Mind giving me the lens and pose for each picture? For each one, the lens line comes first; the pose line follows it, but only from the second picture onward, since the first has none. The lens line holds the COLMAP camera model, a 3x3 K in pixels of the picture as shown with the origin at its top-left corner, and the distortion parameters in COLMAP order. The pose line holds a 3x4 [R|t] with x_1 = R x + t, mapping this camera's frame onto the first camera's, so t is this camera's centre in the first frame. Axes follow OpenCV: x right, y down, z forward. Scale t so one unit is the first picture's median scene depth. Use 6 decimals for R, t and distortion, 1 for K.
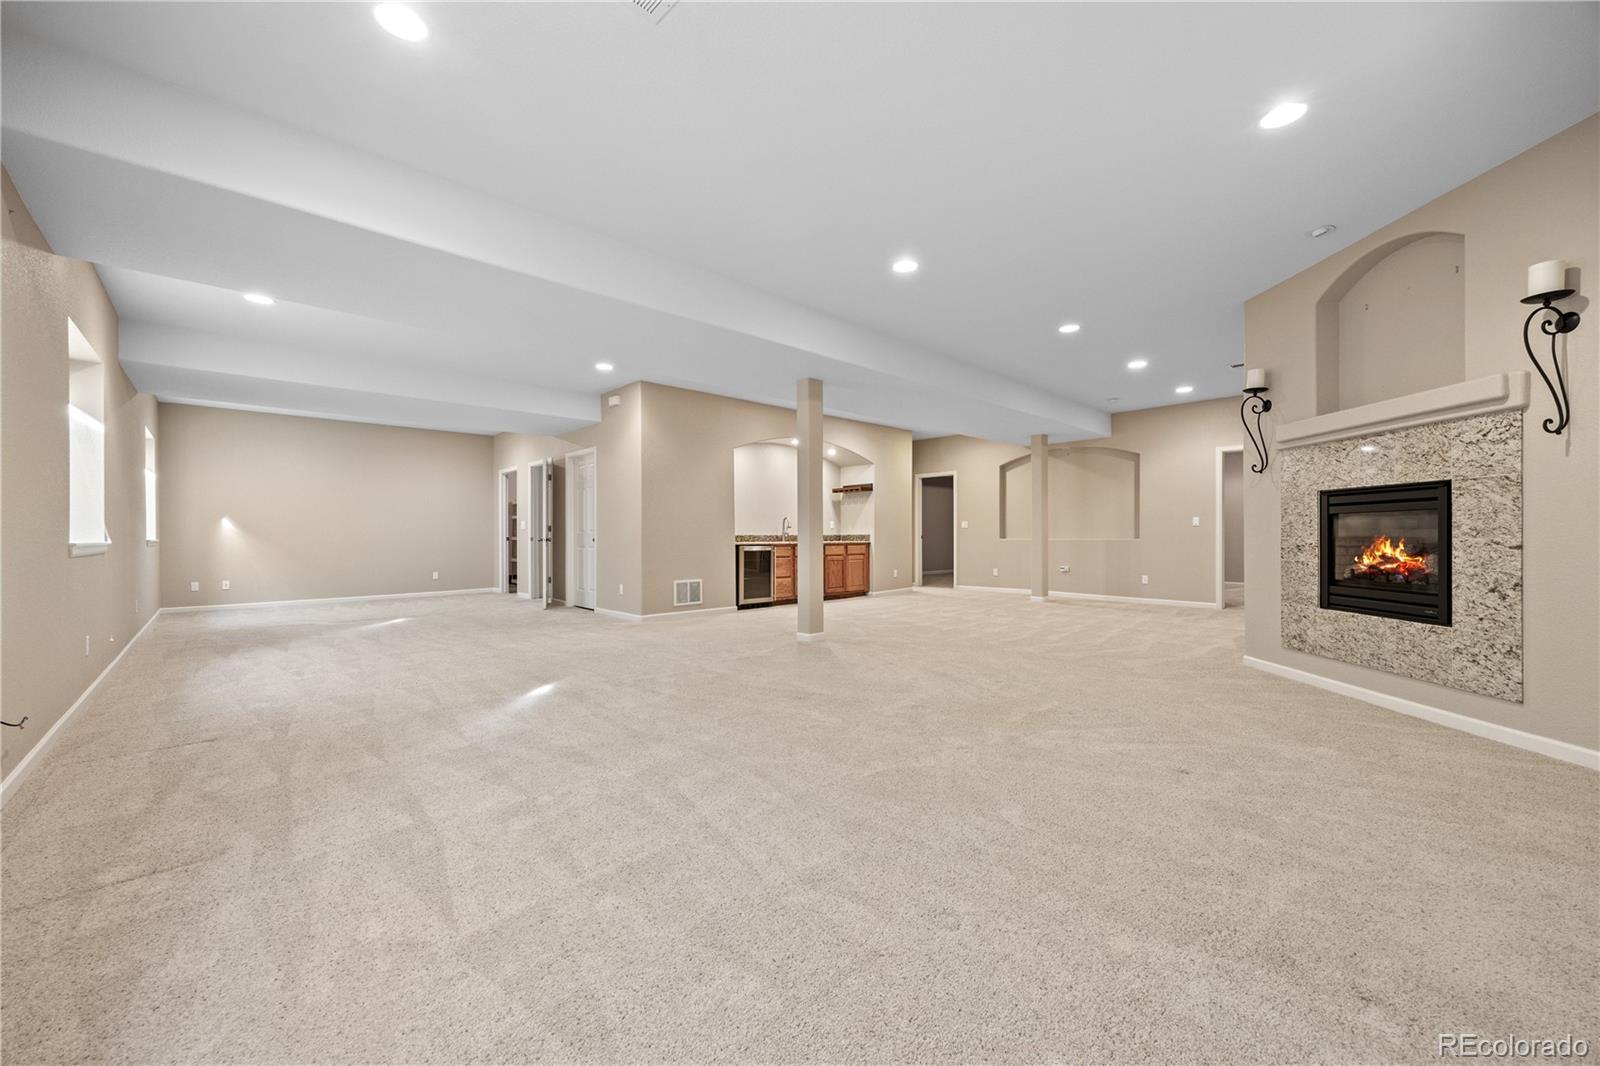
lens RADIAL K [[622.1, 0, 799.4], [0, 622.1, 533.9], [0, 0, 1]] dist [0.000035, 0.000000]
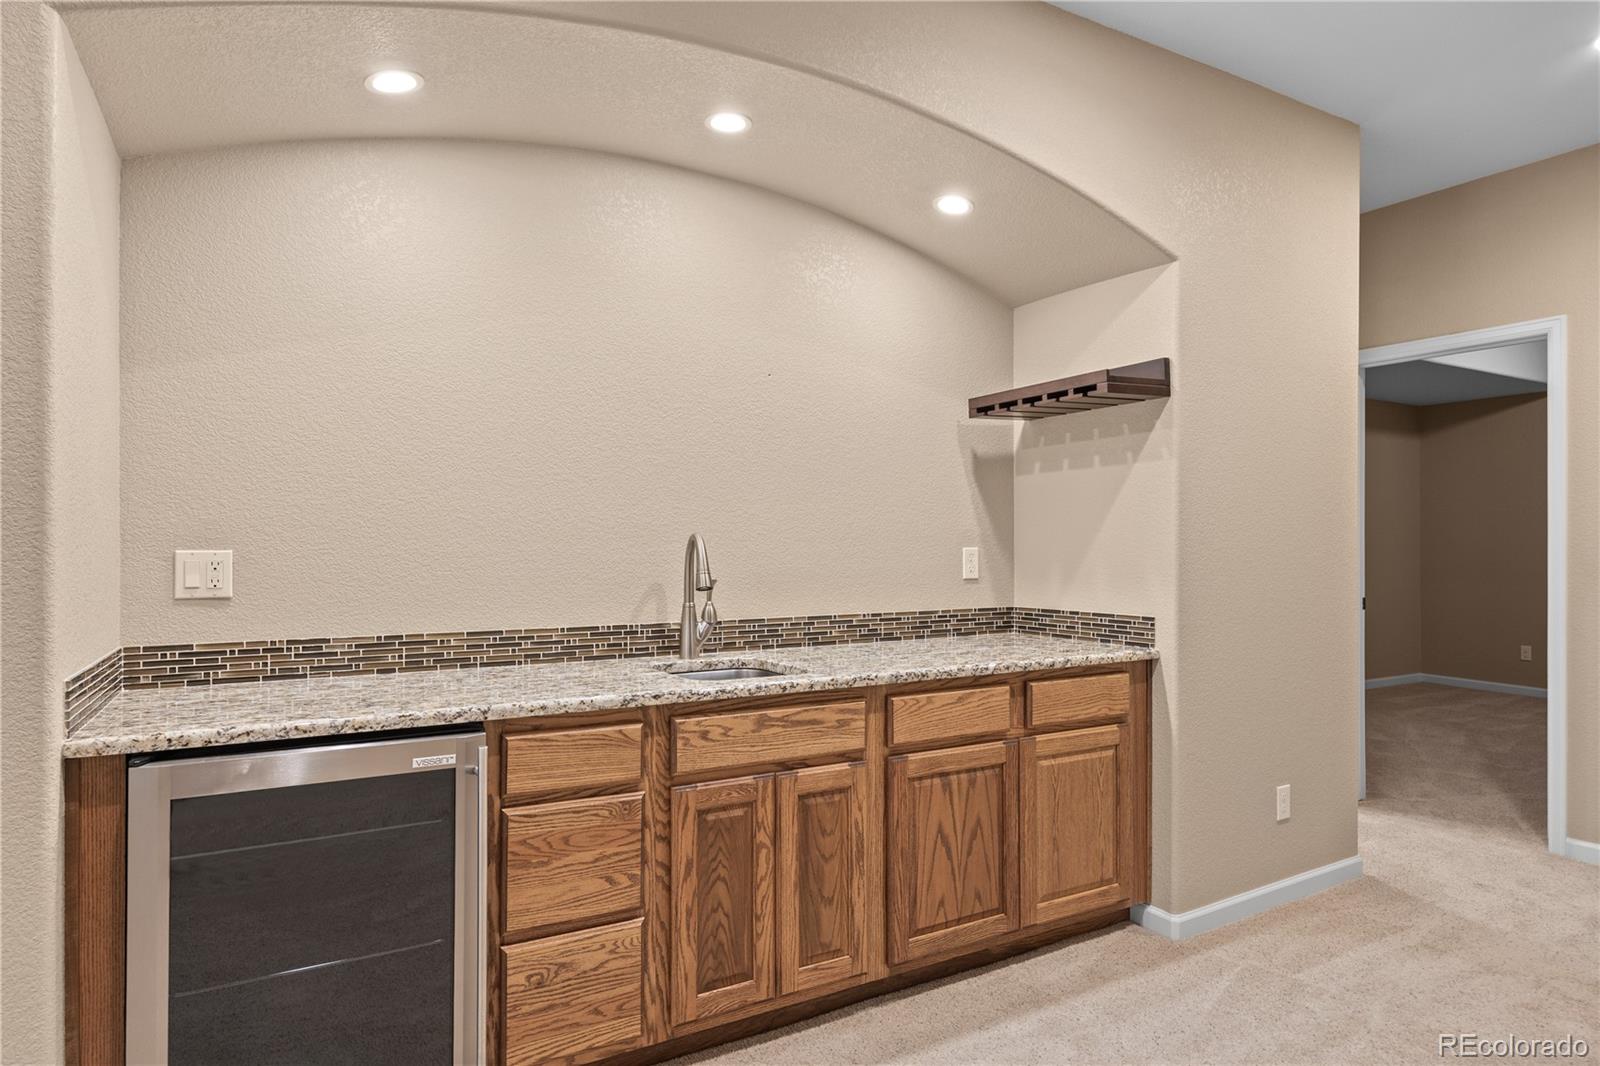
lens RADIAL K [[919.1, 0, 801.2], [0, 919.1, 531.3], [0, 0, 1]] dist [0.026547, 0.000297]
pose [[0.972653, 0.007047, -0.232155, 0.071951], [-0.008385, 0.999953, -0.004778, -0.024466], [0.232110, 0.006594, 0.972667, 0.688656]]
